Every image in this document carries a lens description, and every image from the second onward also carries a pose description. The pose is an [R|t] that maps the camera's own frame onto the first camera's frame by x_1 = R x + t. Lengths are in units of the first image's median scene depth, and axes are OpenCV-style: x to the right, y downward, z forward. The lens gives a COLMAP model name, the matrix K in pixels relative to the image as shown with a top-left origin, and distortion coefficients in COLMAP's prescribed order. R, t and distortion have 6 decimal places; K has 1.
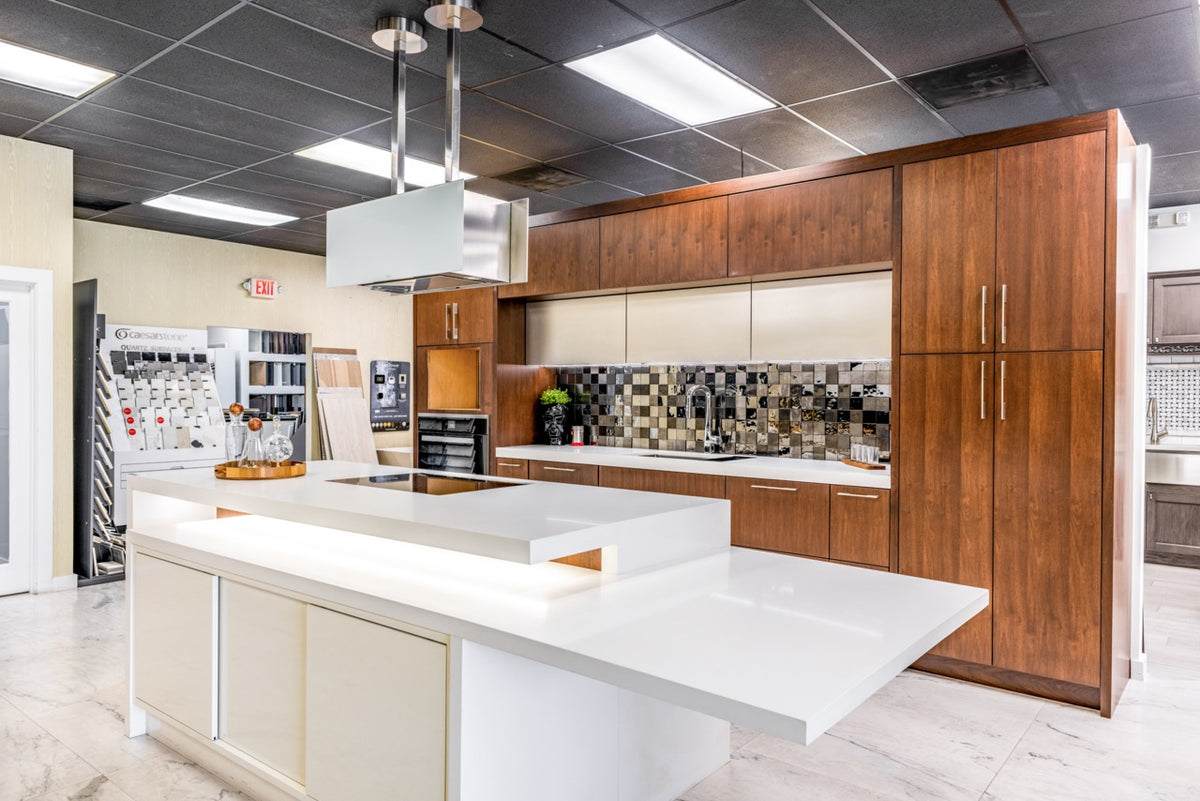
lens RADIAL K [[804.4, 0, 601.9], [0, 804.4, 398.2], [0, 0, 1]] dist [0.007984, -0.002529]
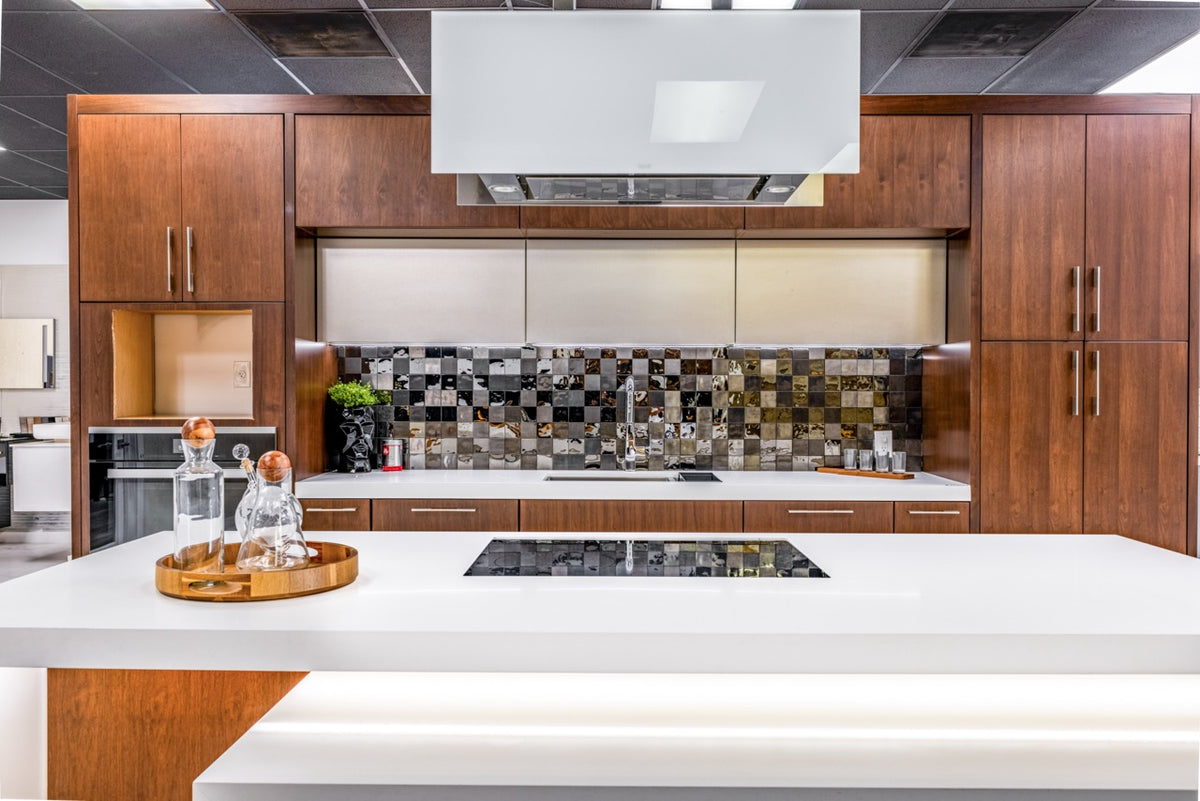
lens RADIAL K [[972.6, 0, 605.2], [0, 972.6, 401.1], [0, 0, 1]] dist [0.005534, -0.012147]
pose [[0.784948, -0.013397, 0.619417, -0.580118], [0.007354, 0.999897, 0.012307, -0.006678], [-0.619519, -0.005106, 0.784965, 0.454754]]
